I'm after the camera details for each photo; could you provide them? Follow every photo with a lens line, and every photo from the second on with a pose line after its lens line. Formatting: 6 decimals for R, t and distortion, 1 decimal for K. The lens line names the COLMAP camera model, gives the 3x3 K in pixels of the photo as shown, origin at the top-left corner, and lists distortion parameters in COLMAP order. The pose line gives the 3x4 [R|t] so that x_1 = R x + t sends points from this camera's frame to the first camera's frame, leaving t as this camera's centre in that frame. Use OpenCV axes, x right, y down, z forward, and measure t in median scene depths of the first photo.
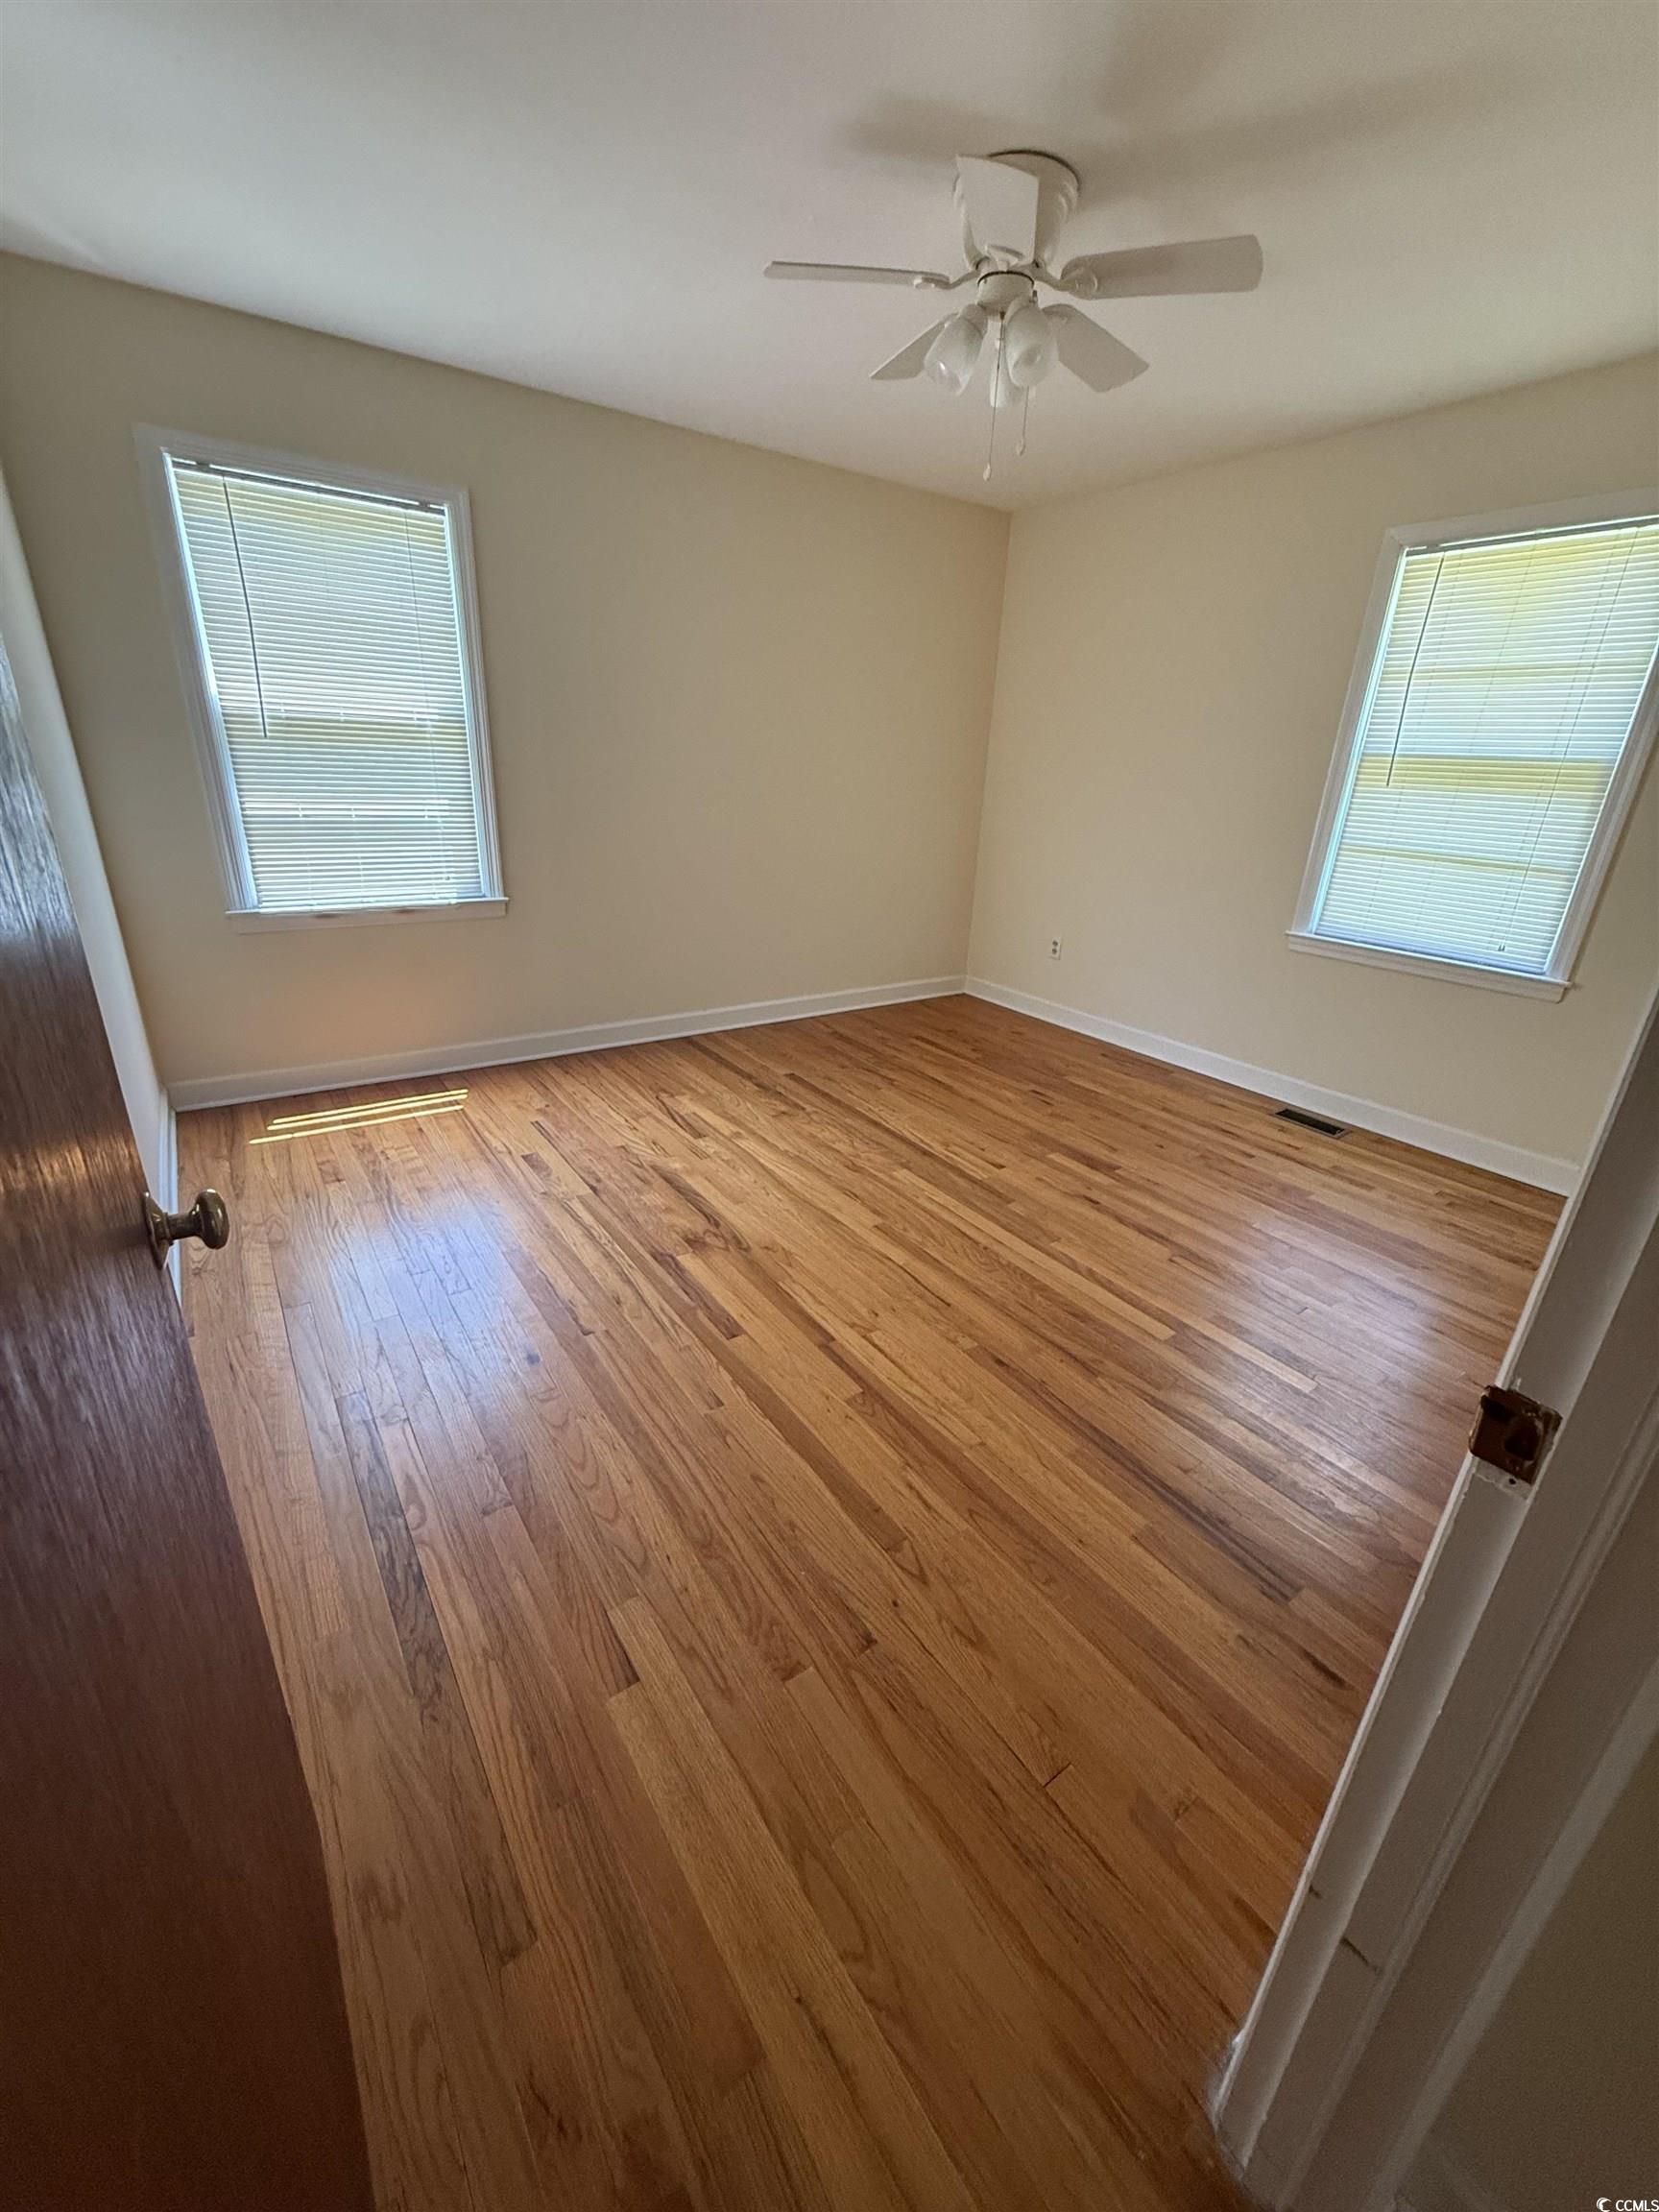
lens RADIAL K [[886.6, 0, 849.9], [0, 886.6, 1128.3], [0, 0, 1]] dist [0.000660, -0.000116]
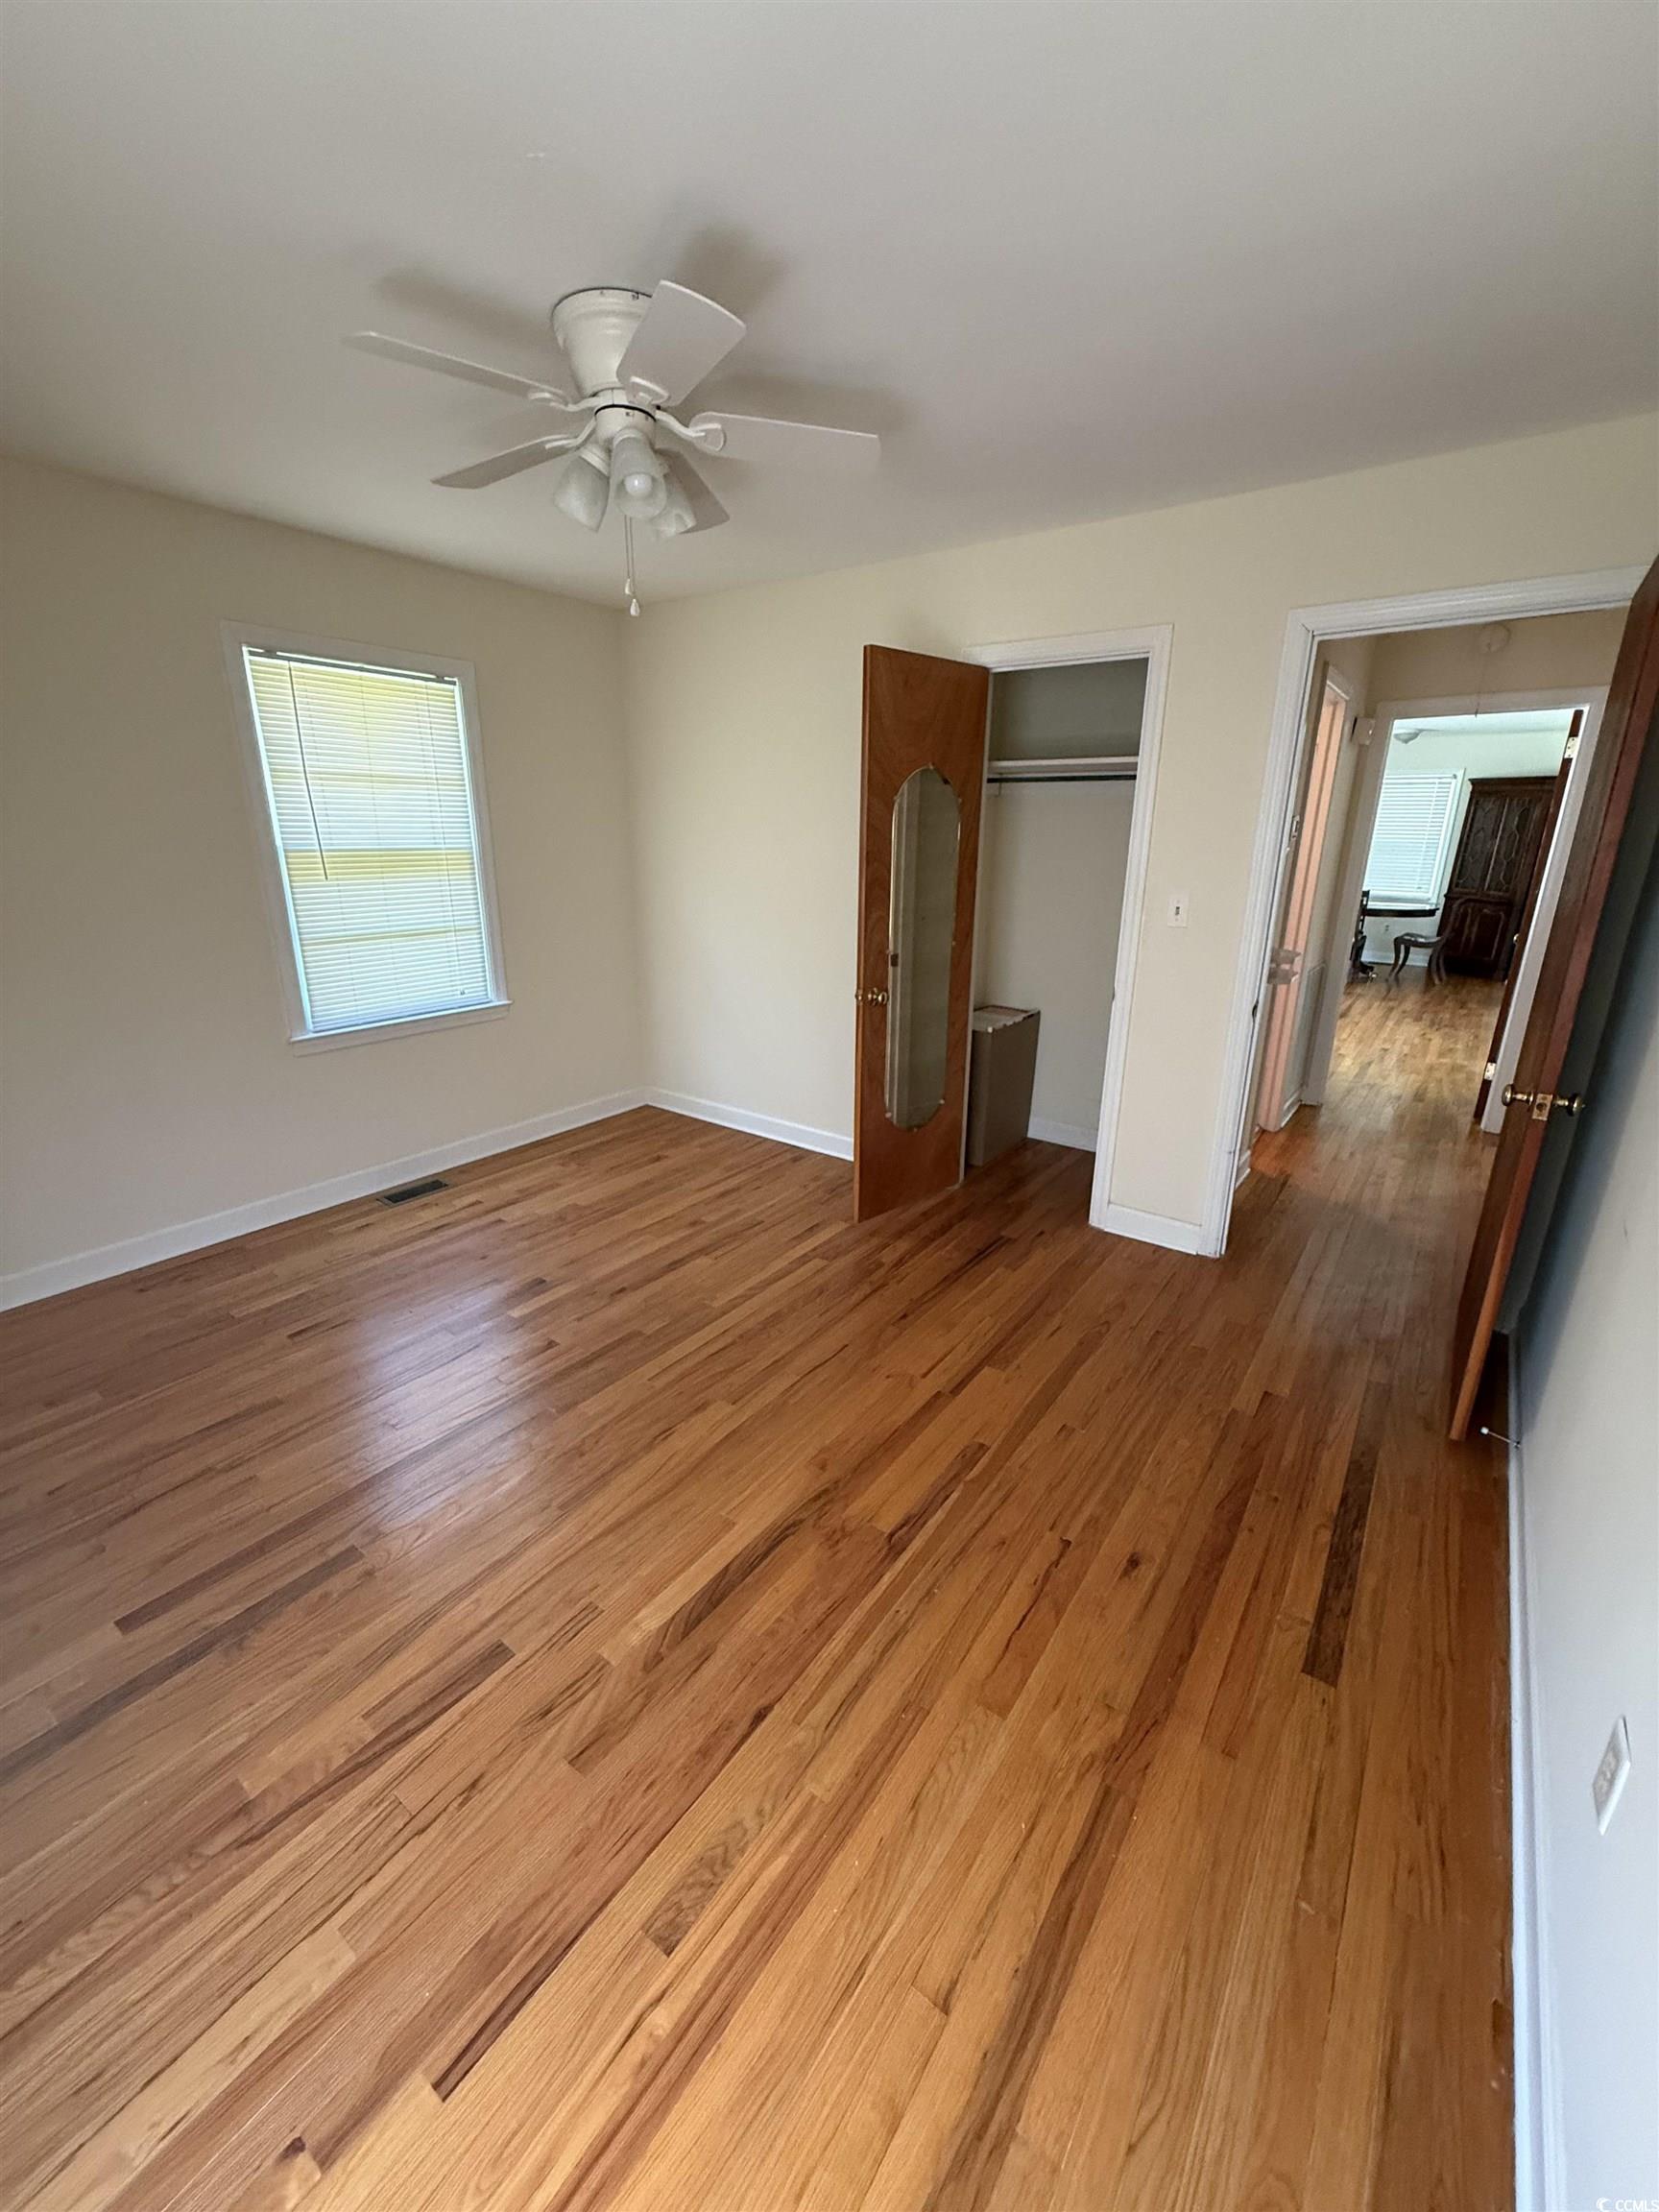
lens RADIAL K [[886.6, 0, 825.7], [0, 886.6, 1121.6], [0, 0, 1]] dist [0.000660, -0.000116]
pose [[-0.323693, -0.339359, 0.883209, -0.608737], [0.346476, 0.826112, 0.444402, -0.429222], [-0.880441, 0.449861, -0.149827, 0.807152]]
